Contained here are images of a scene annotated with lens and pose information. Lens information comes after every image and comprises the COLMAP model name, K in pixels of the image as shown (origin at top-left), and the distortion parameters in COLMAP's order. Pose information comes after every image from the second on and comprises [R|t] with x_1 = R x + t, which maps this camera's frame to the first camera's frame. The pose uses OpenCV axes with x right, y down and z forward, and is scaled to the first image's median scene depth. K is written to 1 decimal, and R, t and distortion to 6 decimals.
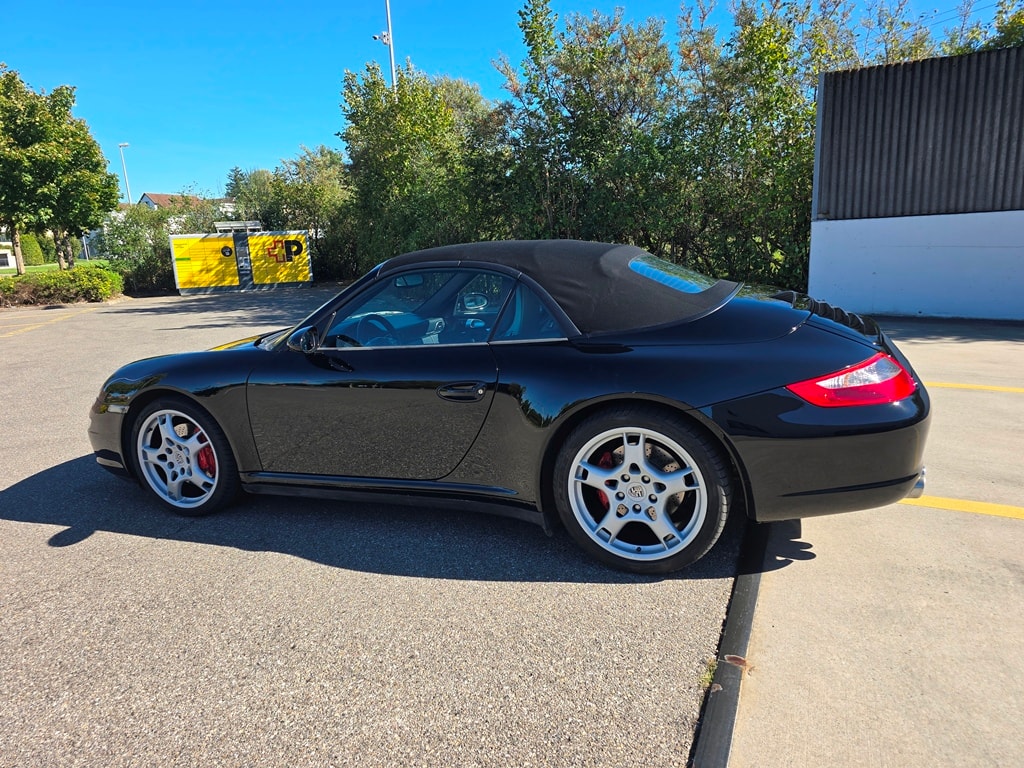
lens RADIAL K [[689.2, 0, 508.3], [0, 689.2, 390.3], [0, 0, 1]] dist [0.055682, -0.046905]
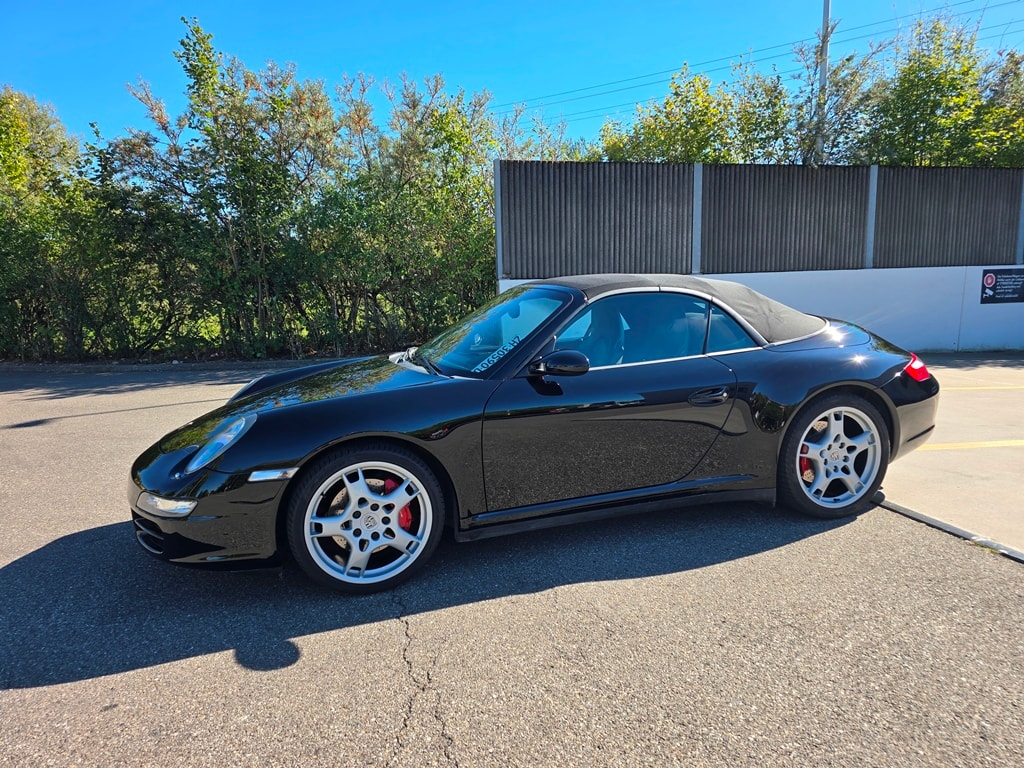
lens RADIAL K [[689.2, 0, 518.9], [0, 689.2, 387.4], [0, 0, 1]] dist [0.055682, -0.046905]
pose [[0.766357, -0.065436, 0.639073, -0.340540], [0.123404, 0.991267, -0.046485, 0.000466], [-0.630450, 0.114488, 0.767740, 0.099802]]
